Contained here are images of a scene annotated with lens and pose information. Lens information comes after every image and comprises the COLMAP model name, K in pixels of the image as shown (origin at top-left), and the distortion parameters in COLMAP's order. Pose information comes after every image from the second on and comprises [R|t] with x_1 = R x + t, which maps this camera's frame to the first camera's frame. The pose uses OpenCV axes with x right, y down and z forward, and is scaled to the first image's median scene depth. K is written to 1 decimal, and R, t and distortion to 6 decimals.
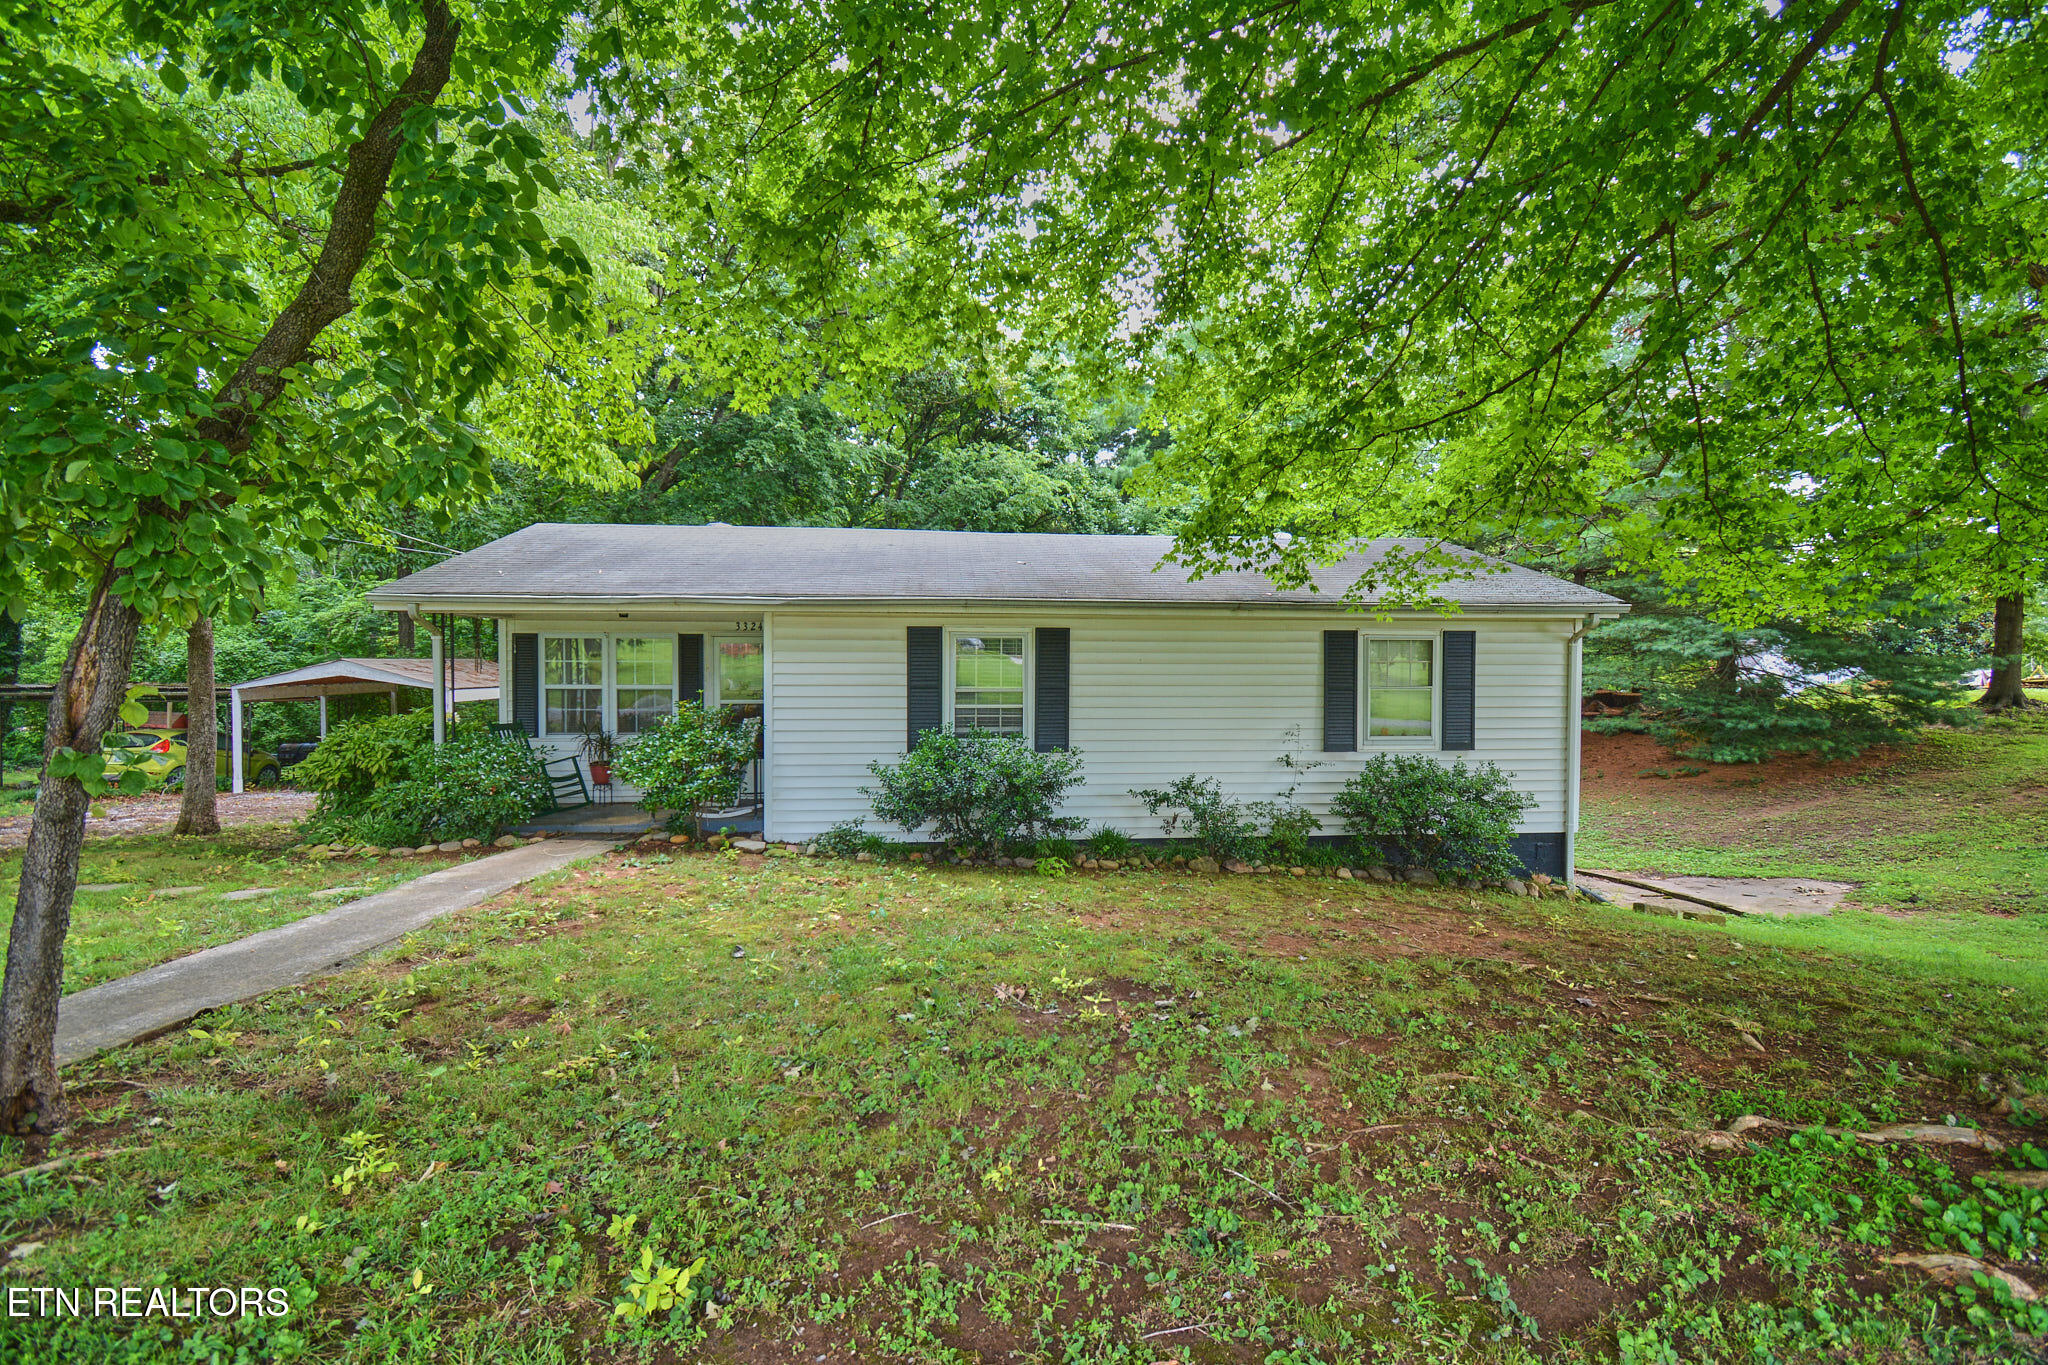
lens RADIAL K [[903.1, 0, 1029.4], [0, 903.1, 689.2], [0, 0, 1]] dist [-0.007257, -0.007754]
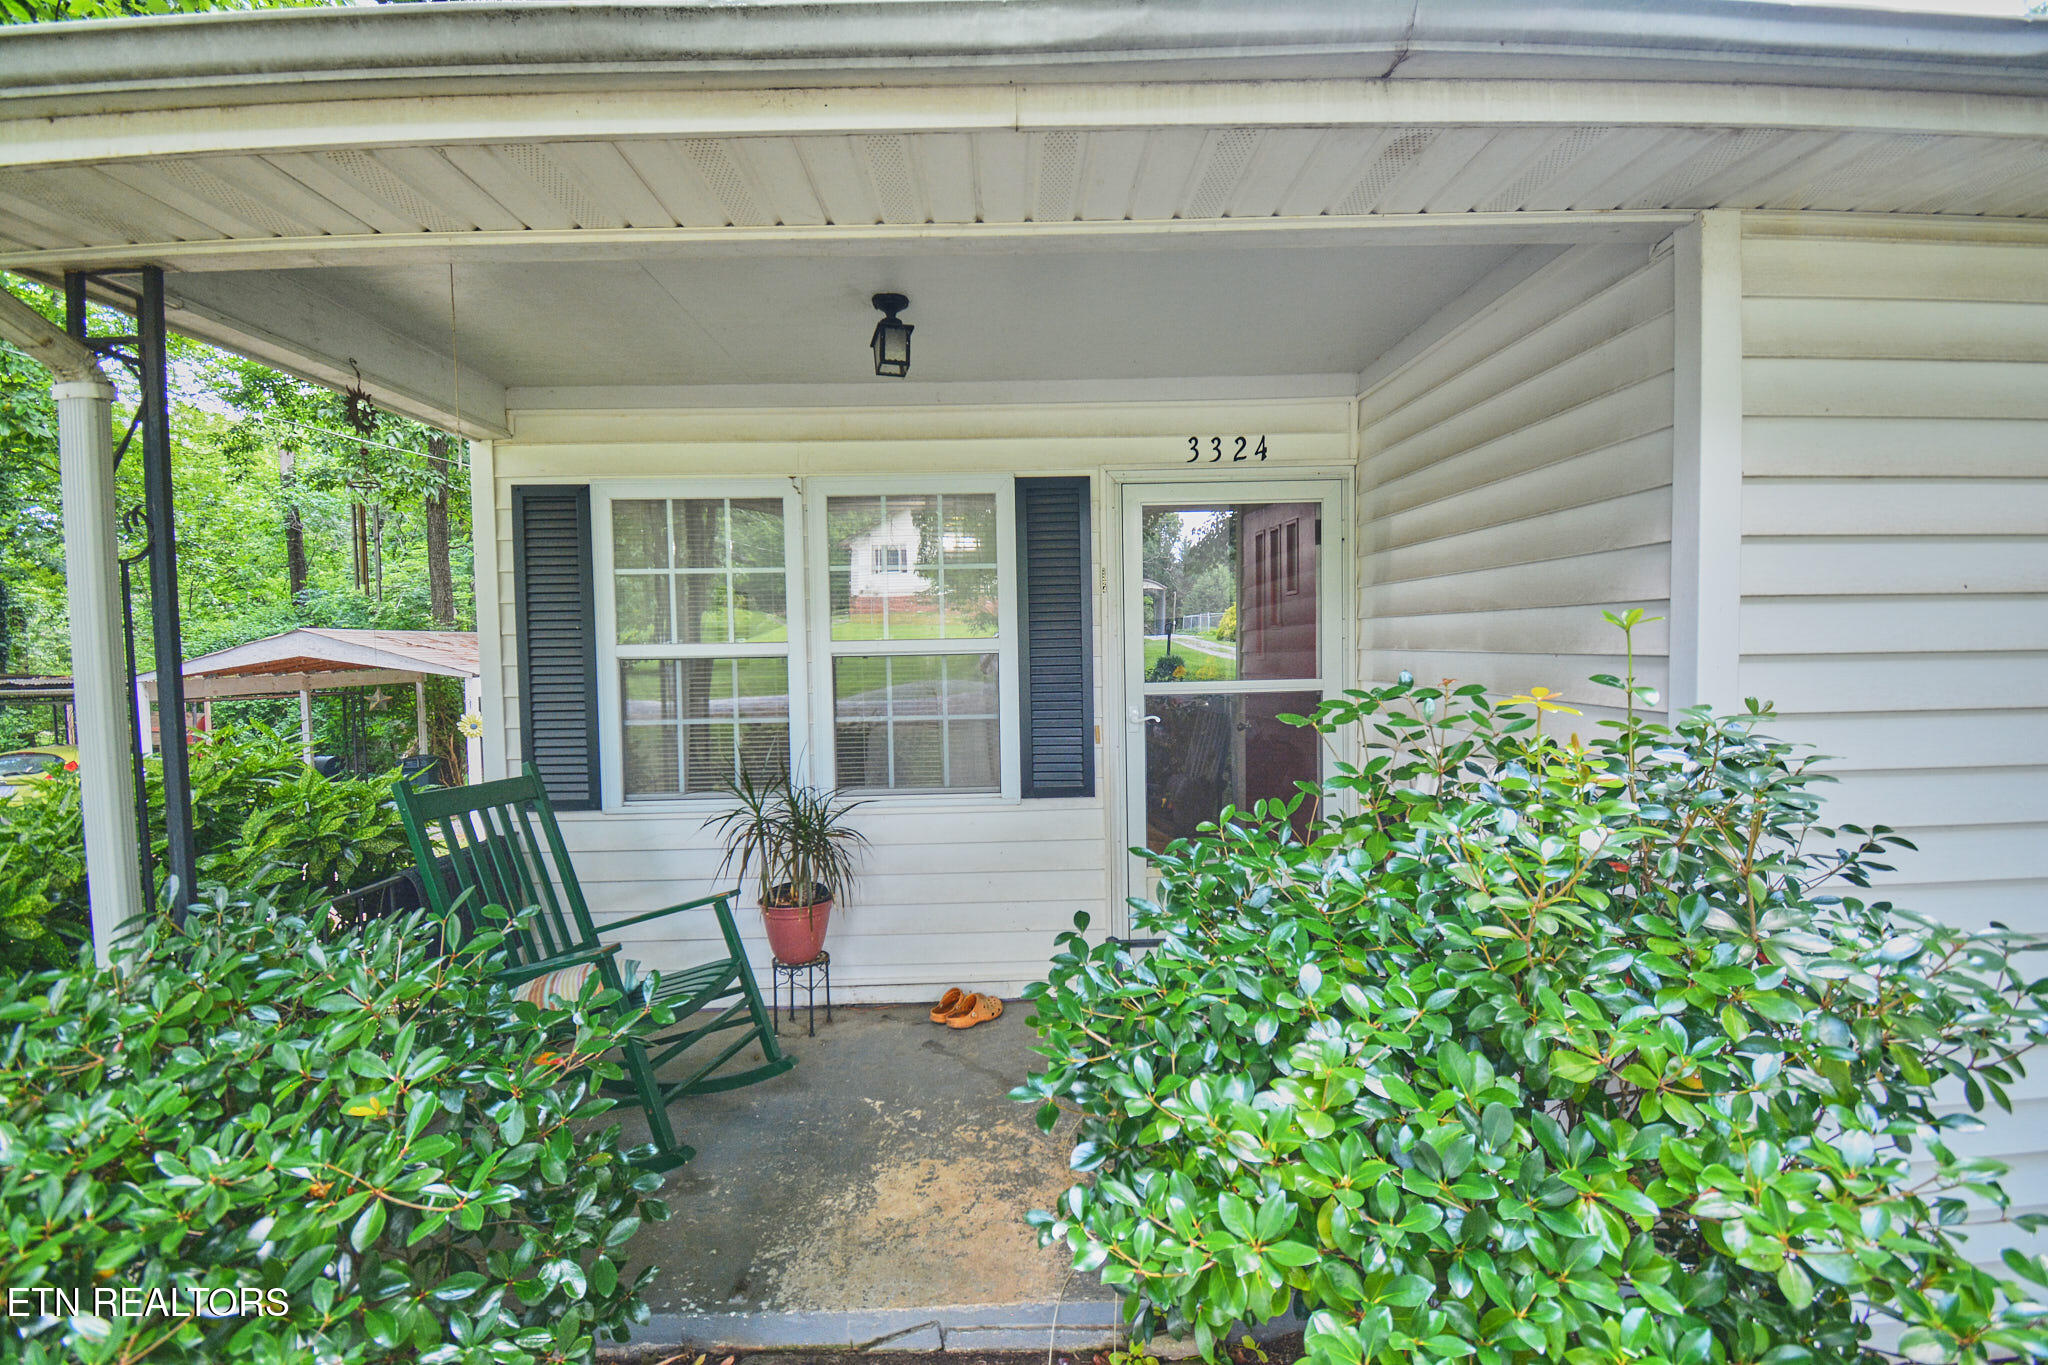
lens RADIAL K [[903.1, 0, 1020.2], [0, 903.1, 676.9], [0, 0, 1]] dist [-0.007257, -0.007754]
pose [[0.996050, -0.021015, -0.086274, -0.370100], [0.021903, 0.999716, 0.009353, 0.006304], [0.086053, -0.011205, 0.996228, 0.698368]]
